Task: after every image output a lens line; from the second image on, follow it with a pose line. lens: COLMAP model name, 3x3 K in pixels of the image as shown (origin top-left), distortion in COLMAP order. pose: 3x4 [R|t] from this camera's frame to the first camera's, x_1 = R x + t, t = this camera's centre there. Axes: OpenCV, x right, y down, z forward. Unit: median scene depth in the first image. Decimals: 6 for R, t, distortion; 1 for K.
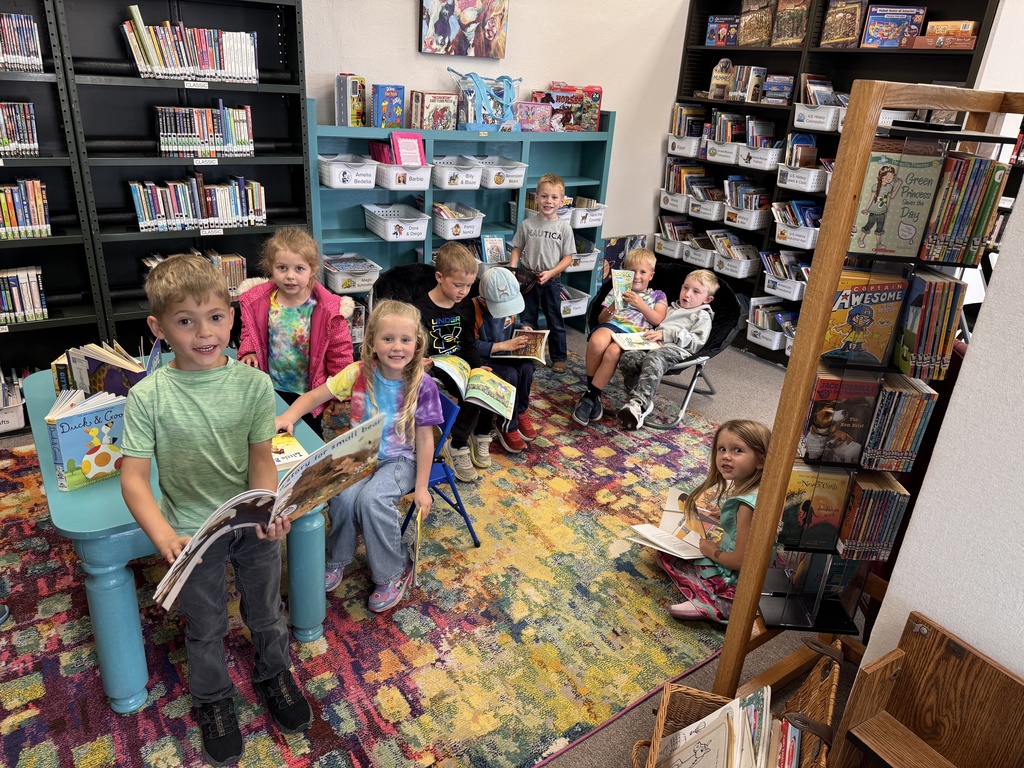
lens RADIAL K [[714.0, 0, 518.8], [0, 714.0, 377.1], [0, 0, 1]] dist [0.025540, -0.029846]
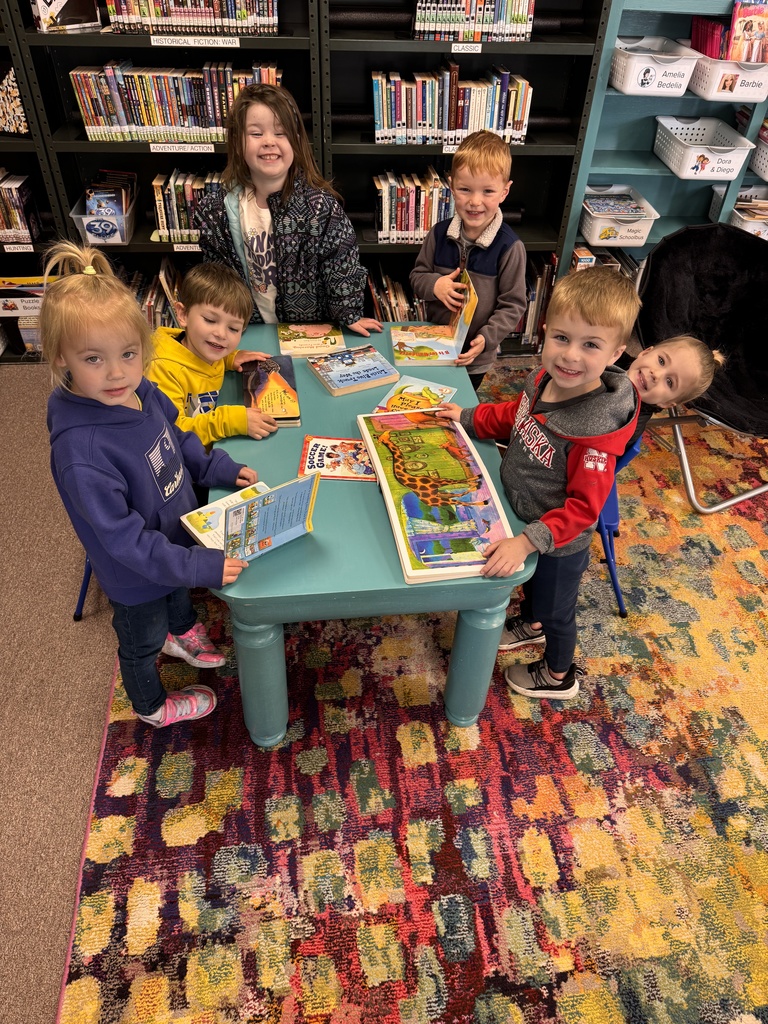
lens RADIAL K [[714.0, 0, 390.0], [0, 714.0, 508.0], [0, 0, 1]] dist [0.025540, -0.029846]
pose [[0.879476, 0.292817, -0.375207, -0.098823], [-0.164035, 0.926528, 0.338582, -0.110678], [0.446783, -0.236228, 0.862892, 0.237423]]
